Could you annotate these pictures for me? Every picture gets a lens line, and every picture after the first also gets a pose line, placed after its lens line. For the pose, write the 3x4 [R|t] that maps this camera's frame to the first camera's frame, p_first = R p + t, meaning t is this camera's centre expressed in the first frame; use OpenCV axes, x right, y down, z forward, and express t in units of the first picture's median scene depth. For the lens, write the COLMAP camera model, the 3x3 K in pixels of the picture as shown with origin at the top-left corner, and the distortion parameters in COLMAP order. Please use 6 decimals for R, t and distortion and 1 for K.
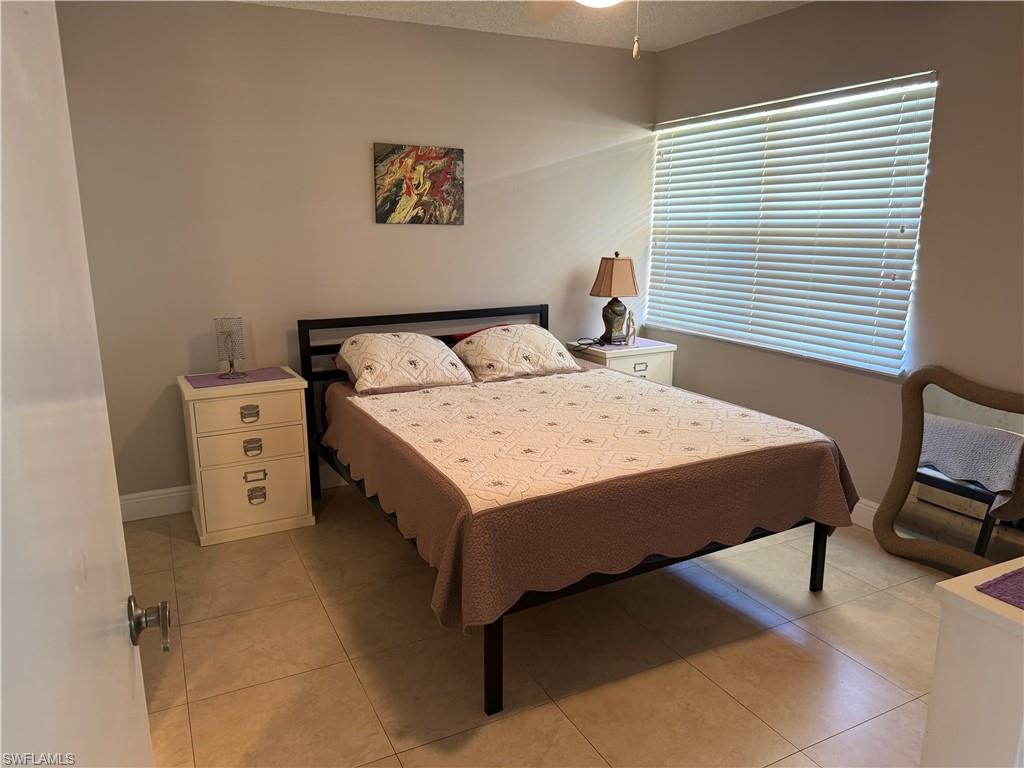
lens RADIAL K [[713.4, 0, 505.4], [0, 713.4, 385.7], [0, 0, 1]] dist [0.119629, -0.194224]
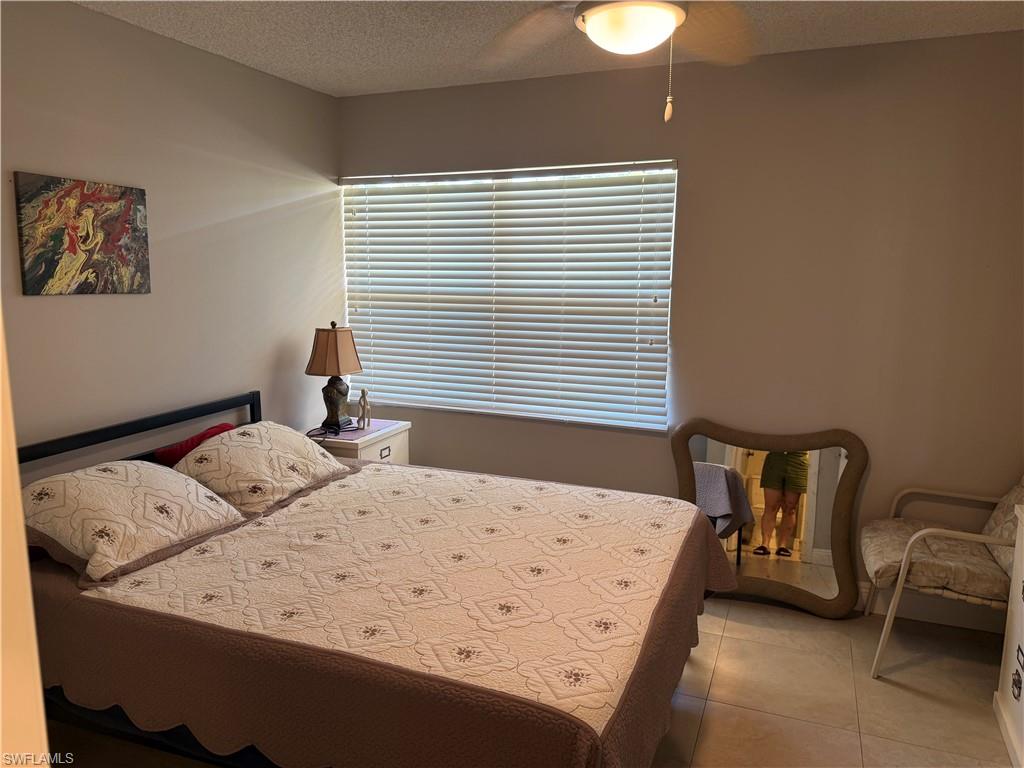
lens RADIAL K [[713.4, 0, 505.4], [0, 713.4, 385.7], [0, 0, 1]] dist [0.119629, -0.194224]
pose [[0.757638, -0.097333, 0.645377, -0.274577], [0.138033, 0.990346, -0.012684, -0.082062], [-0.637912, 0.098693, 0.763759, 0.258343]]
